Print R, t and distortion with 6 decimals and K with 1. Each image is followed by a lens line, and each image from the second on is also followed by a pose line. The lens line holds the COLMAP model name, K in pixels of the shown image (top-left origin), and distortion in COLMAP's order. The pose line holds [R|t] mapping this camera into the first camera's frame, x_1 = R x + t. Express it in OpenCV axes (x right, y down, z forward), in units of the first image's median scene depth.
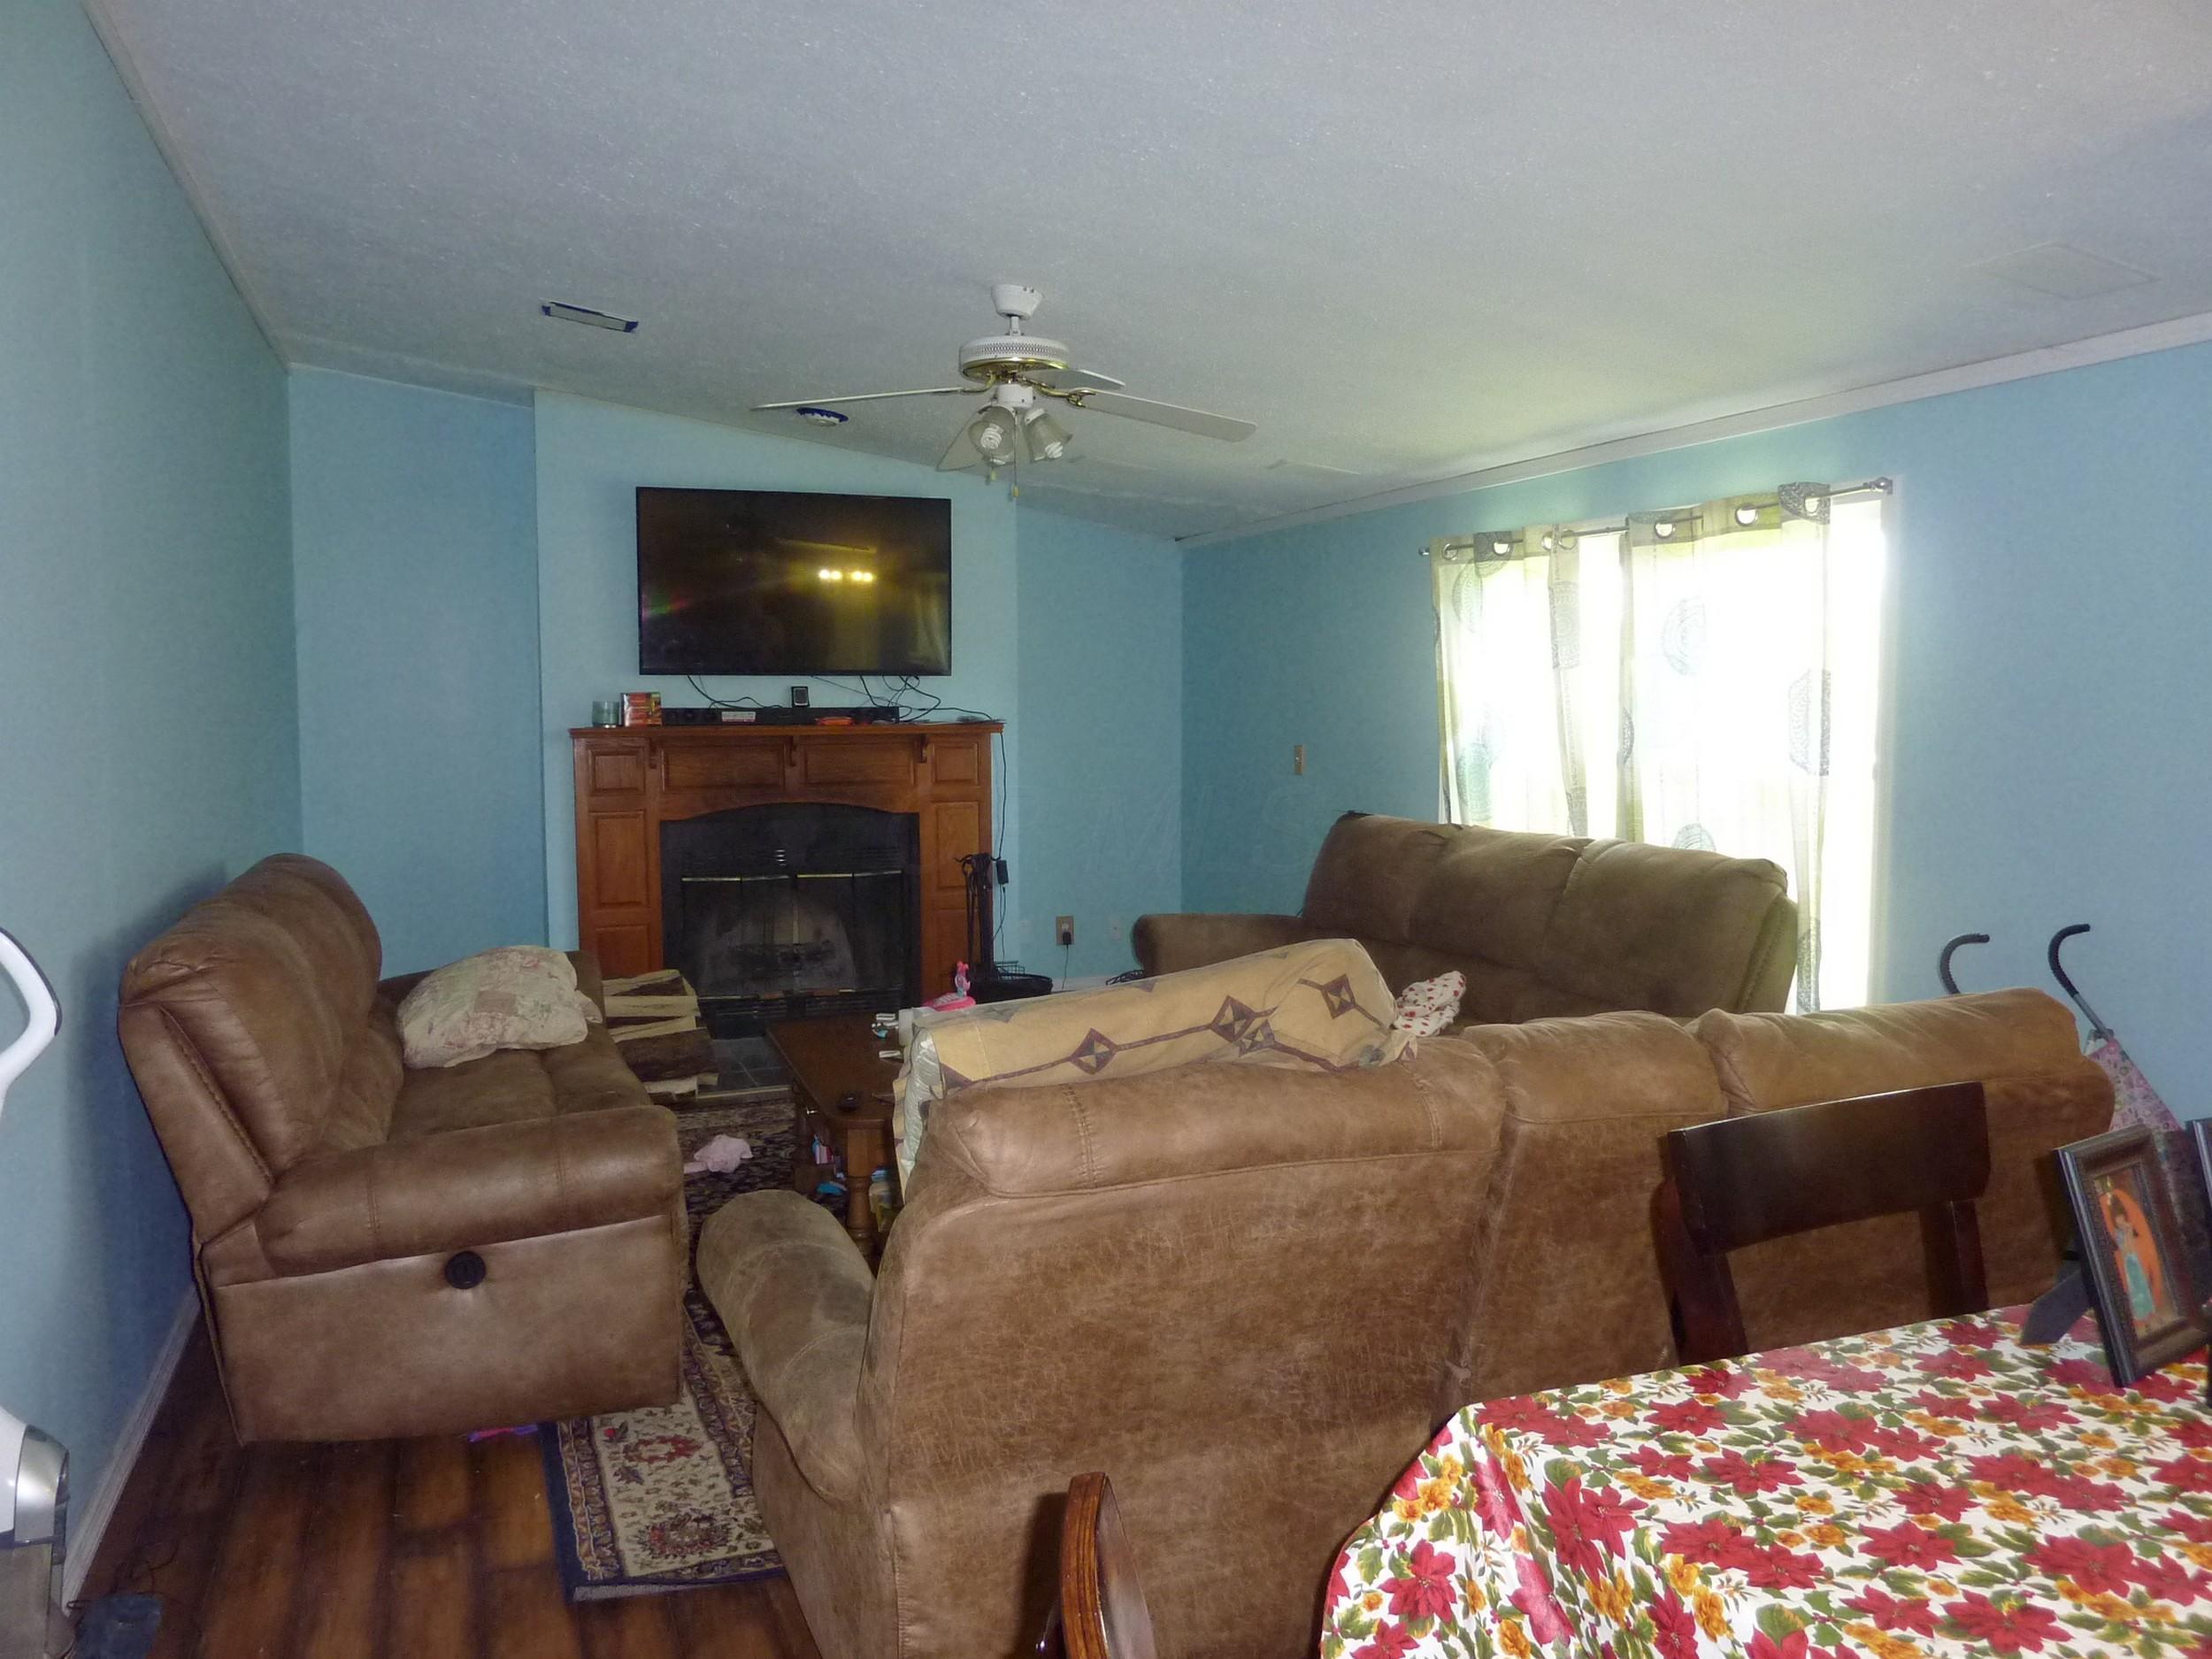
lens RADIAL K [[1683.7, 0, 1109.9], [0, 1683.7, 828.8], [0, 0, 1]] dist [0.011466, -0.088469]
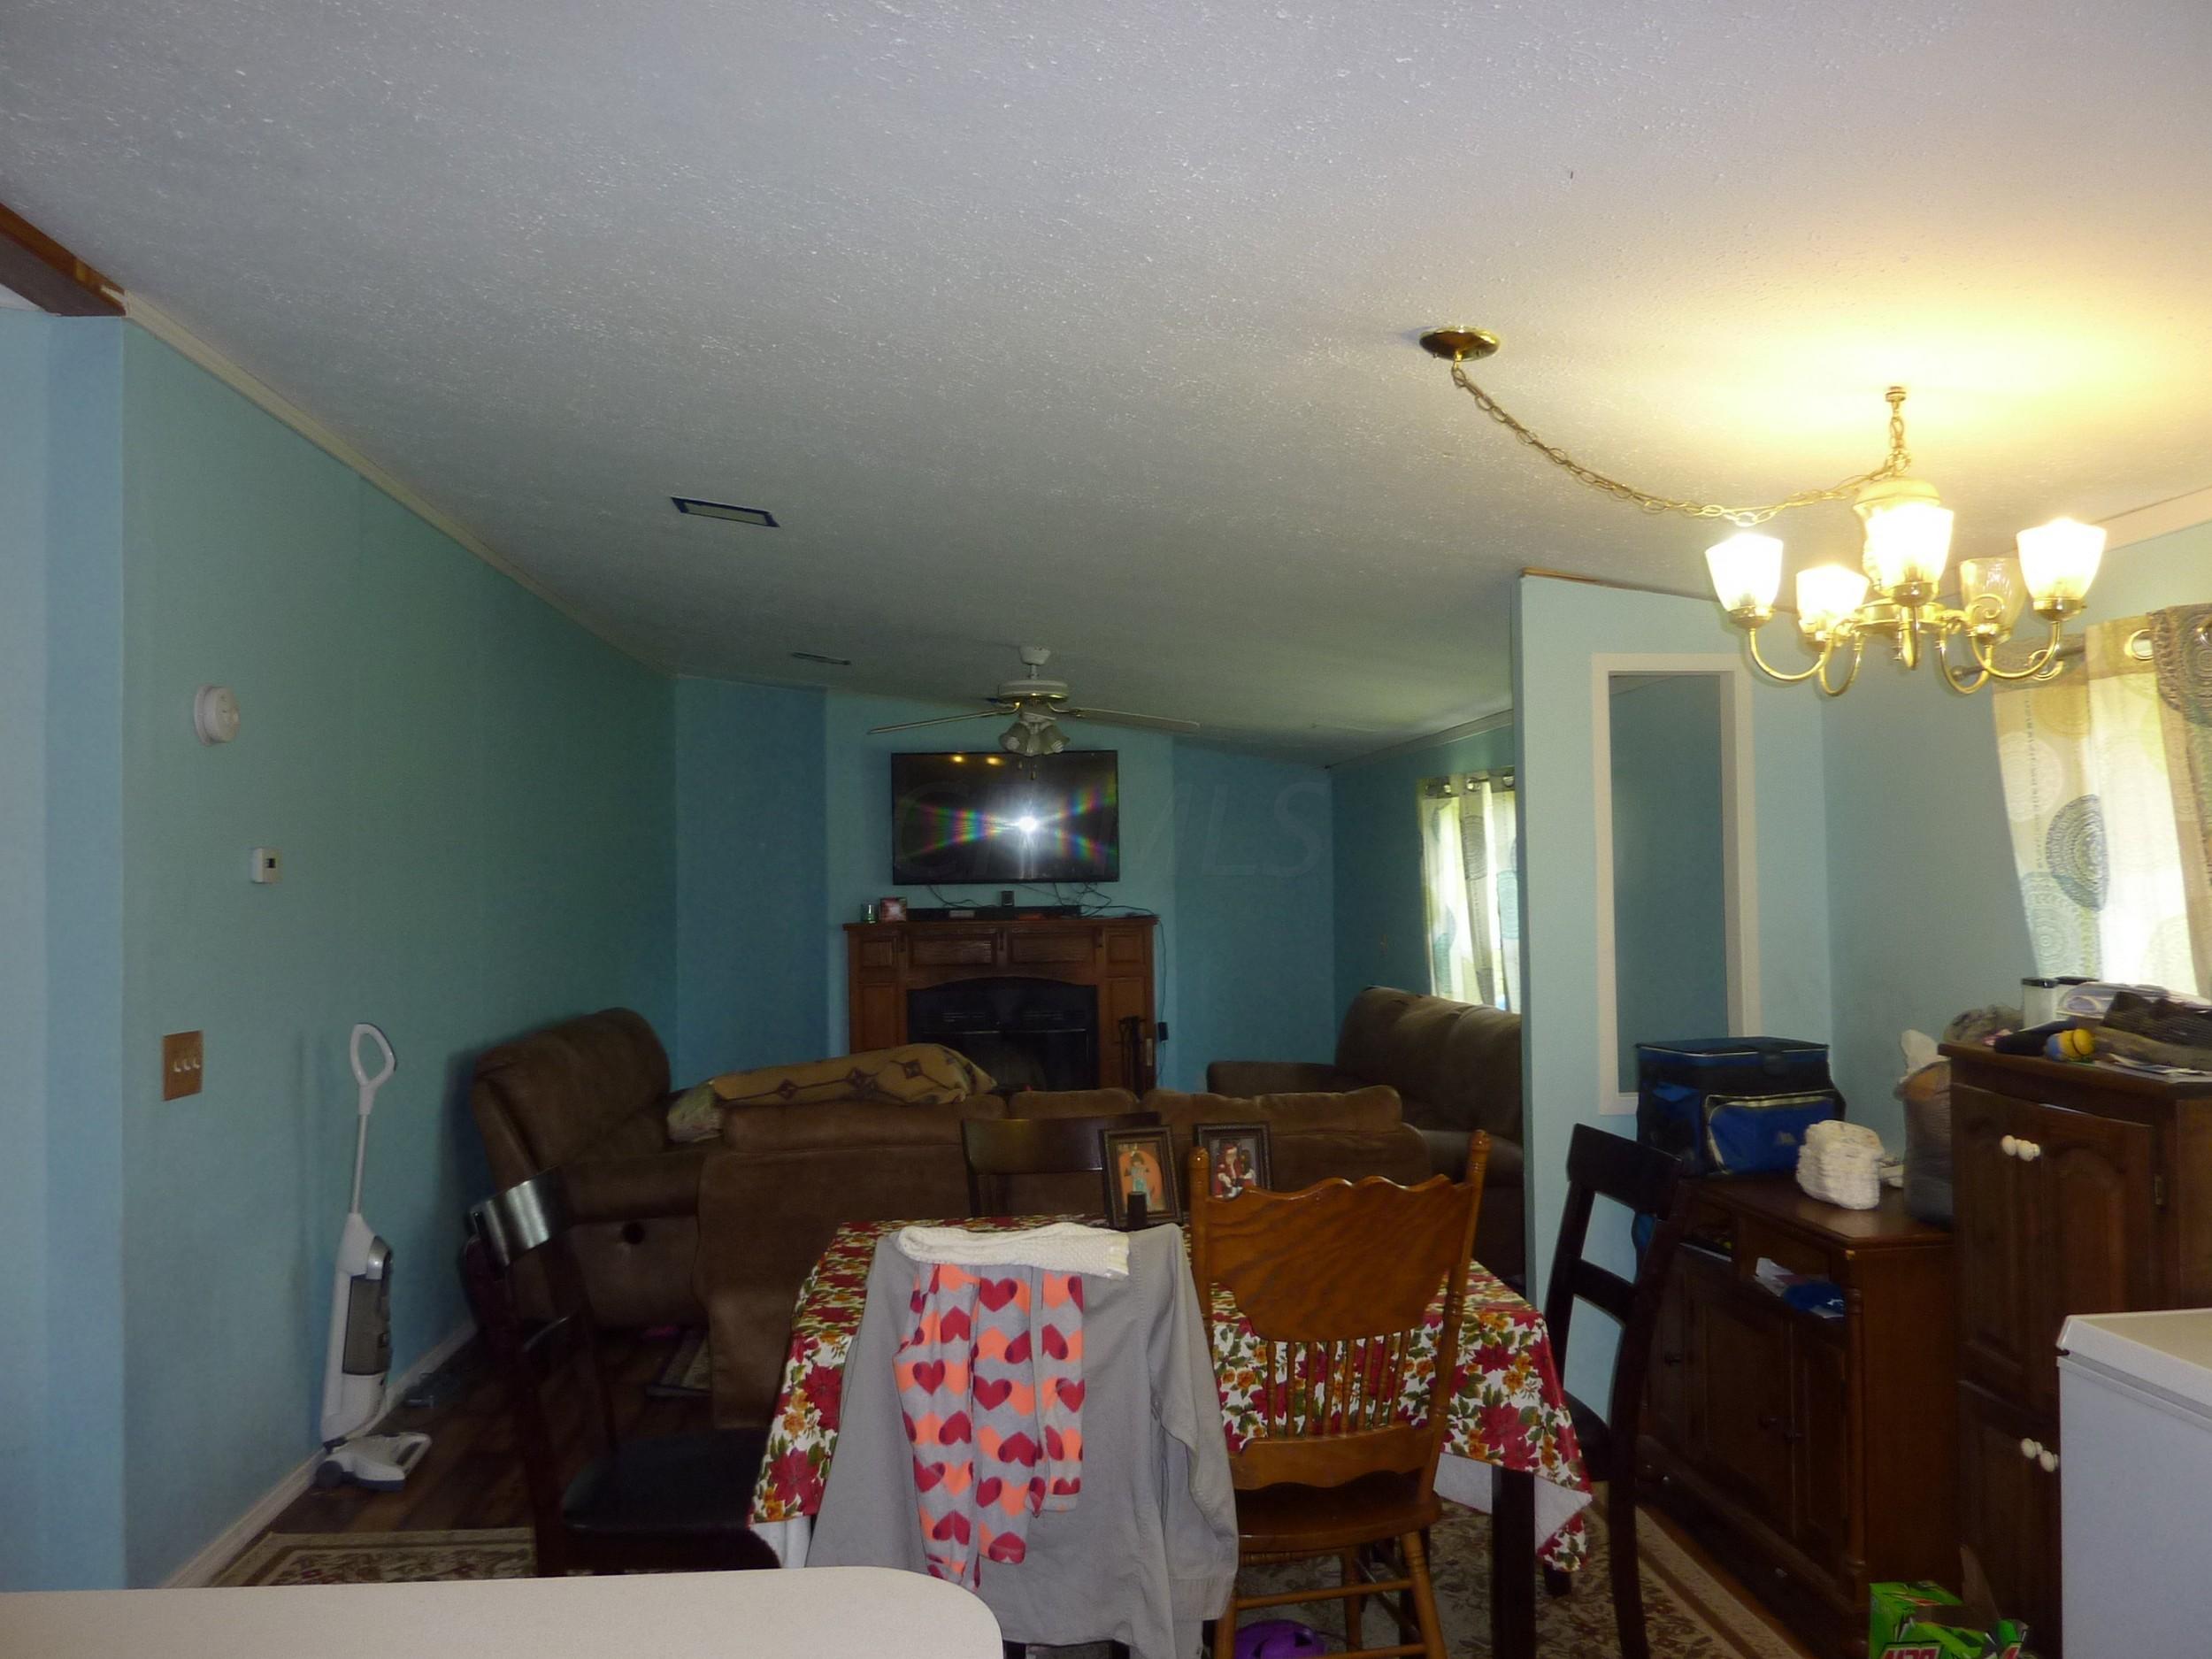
lens RADIAL K [[1683.7, 0, 1109.9], [0, 1683.7, 828.8], [0, 0, 1]] dist [0.011466, -0.088469]
pose [[0.959981, -0.020201, -0.279337, 0.455794], [-0.008836, 0.994714, -0.102302, 0.006000], [0.279927, 0.100676, 0.954728, -0.462806]]
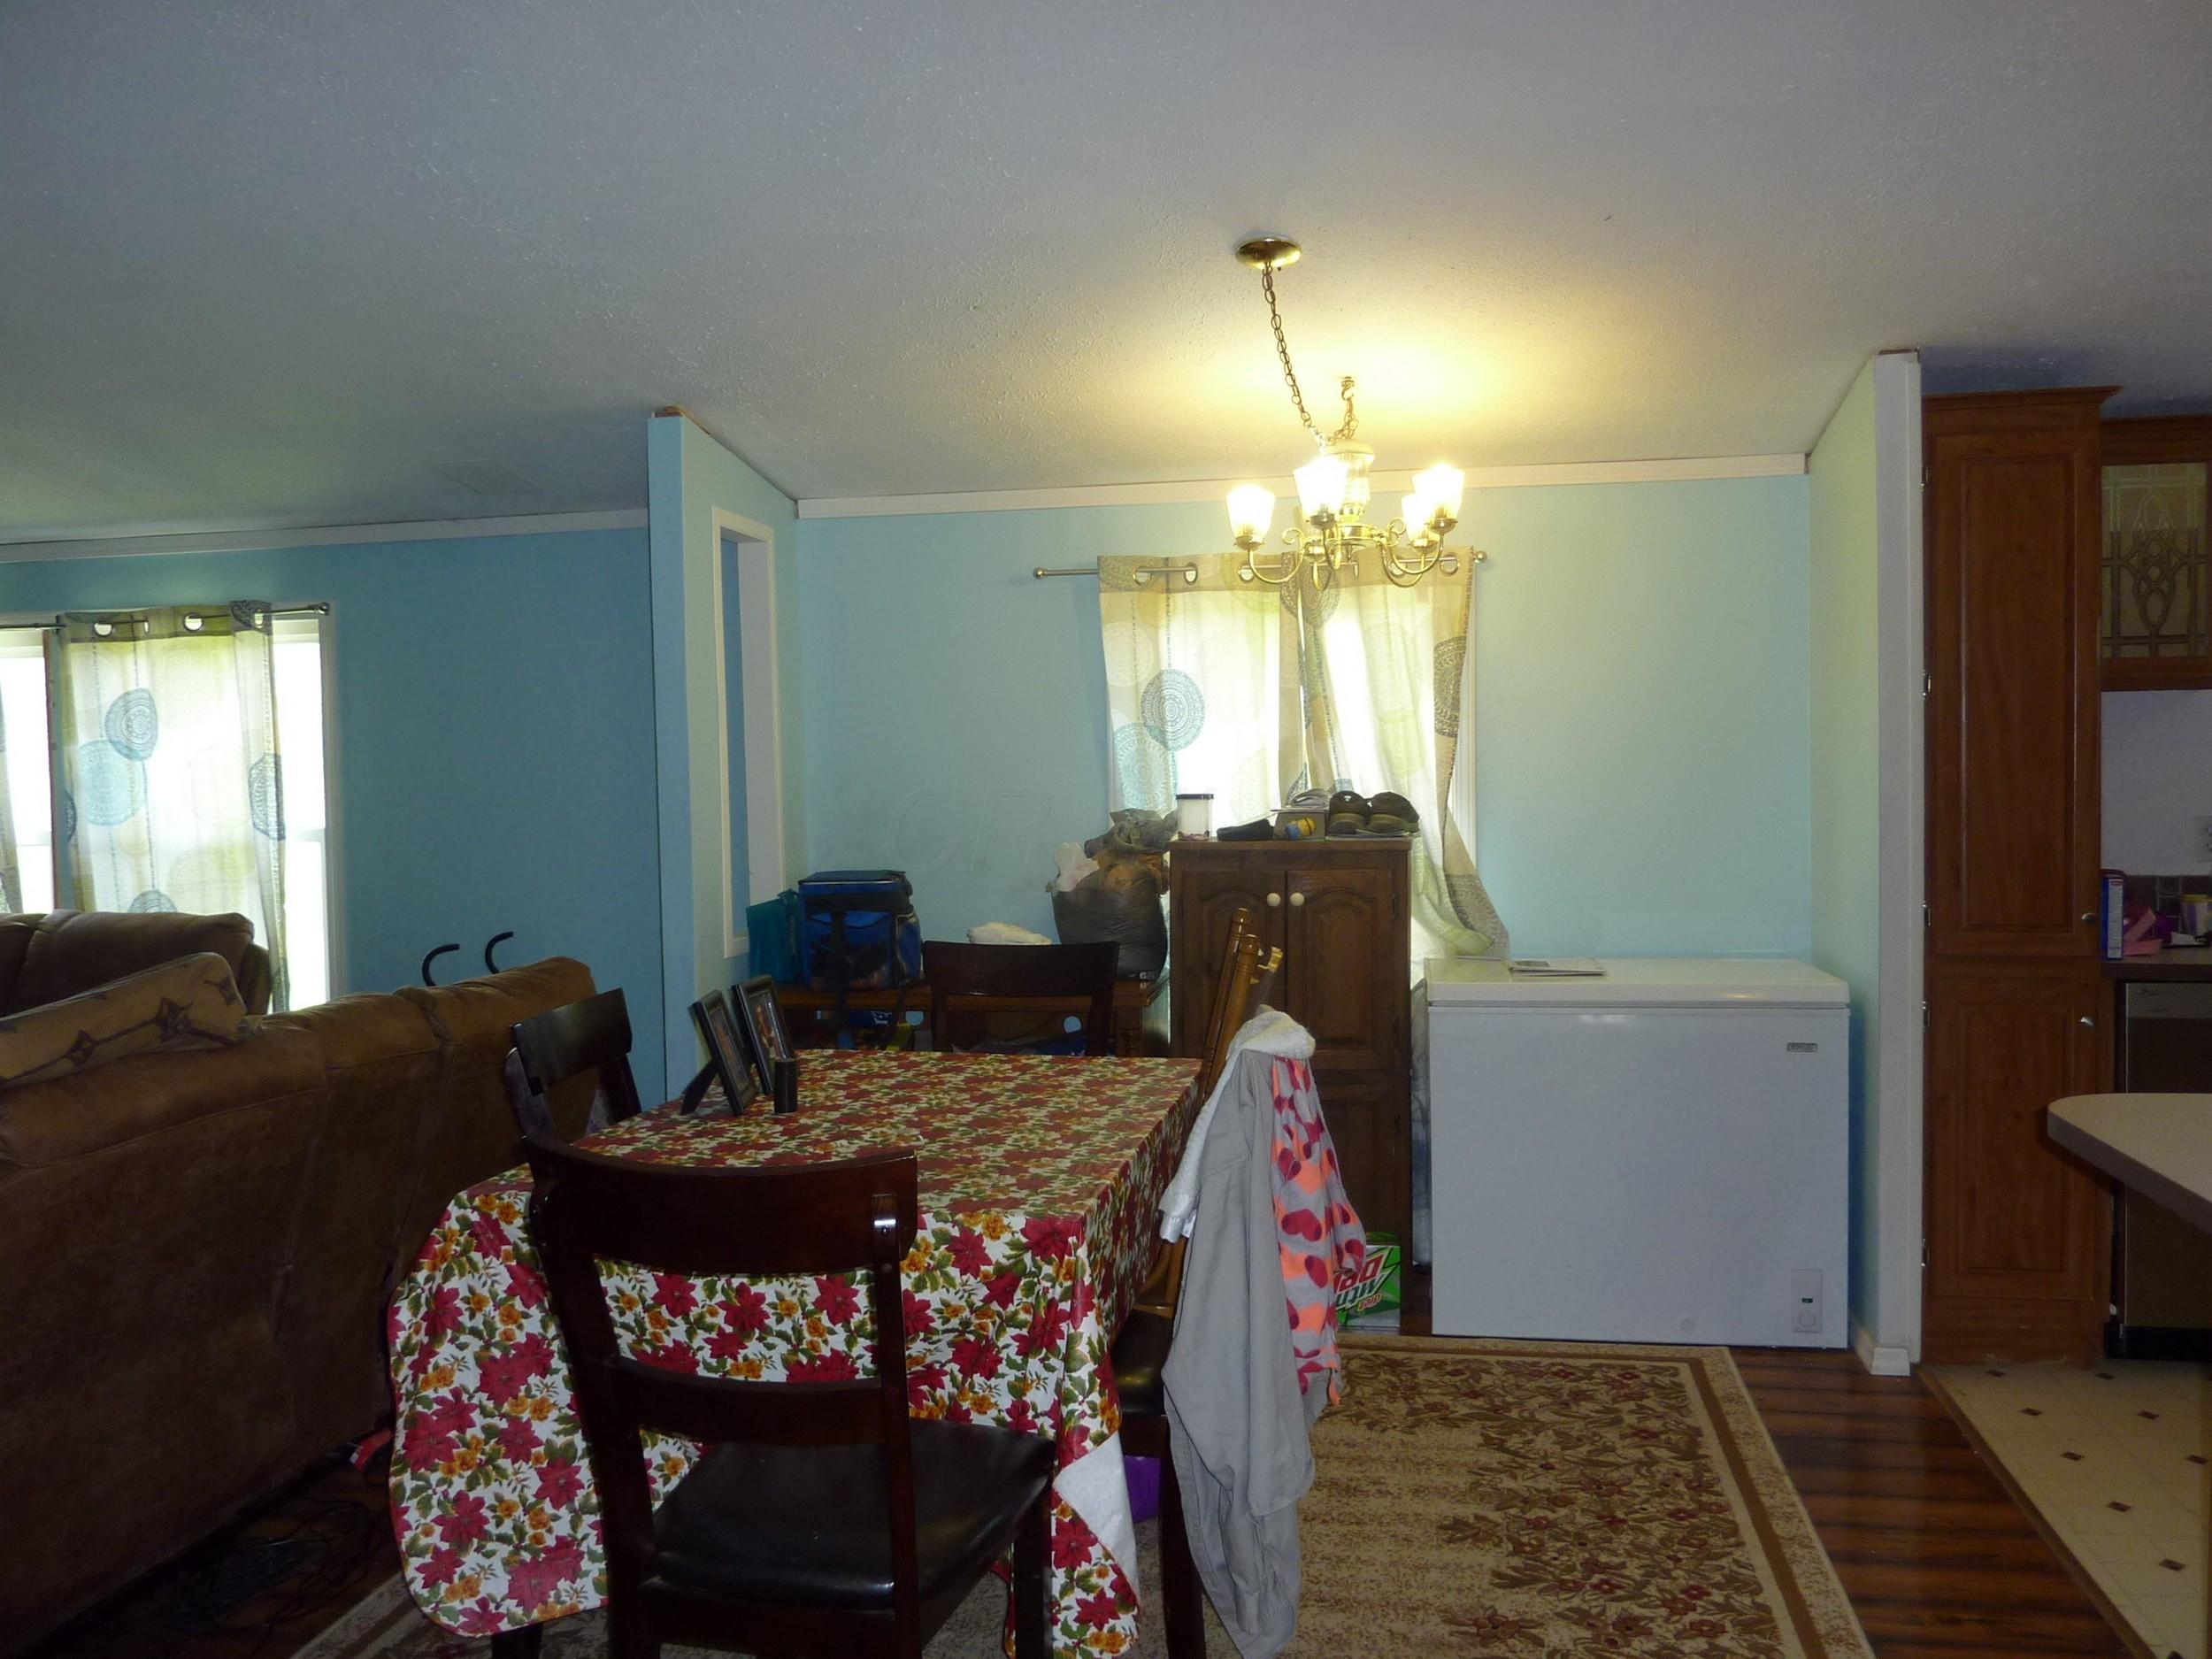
lens RADIAL K [[1683.7, 0, 1109.9], [0, 1683.7, 828.8], [0, 0, 1]] dist [0.011466, -0.088469]
pose [[0.527049, -0.039198, 0.848930, -0.298021], [0.081701, 0.996646, -0.004704, 0.015534], [-0.845898, 0.071837, 0.528484, -0.158281]]
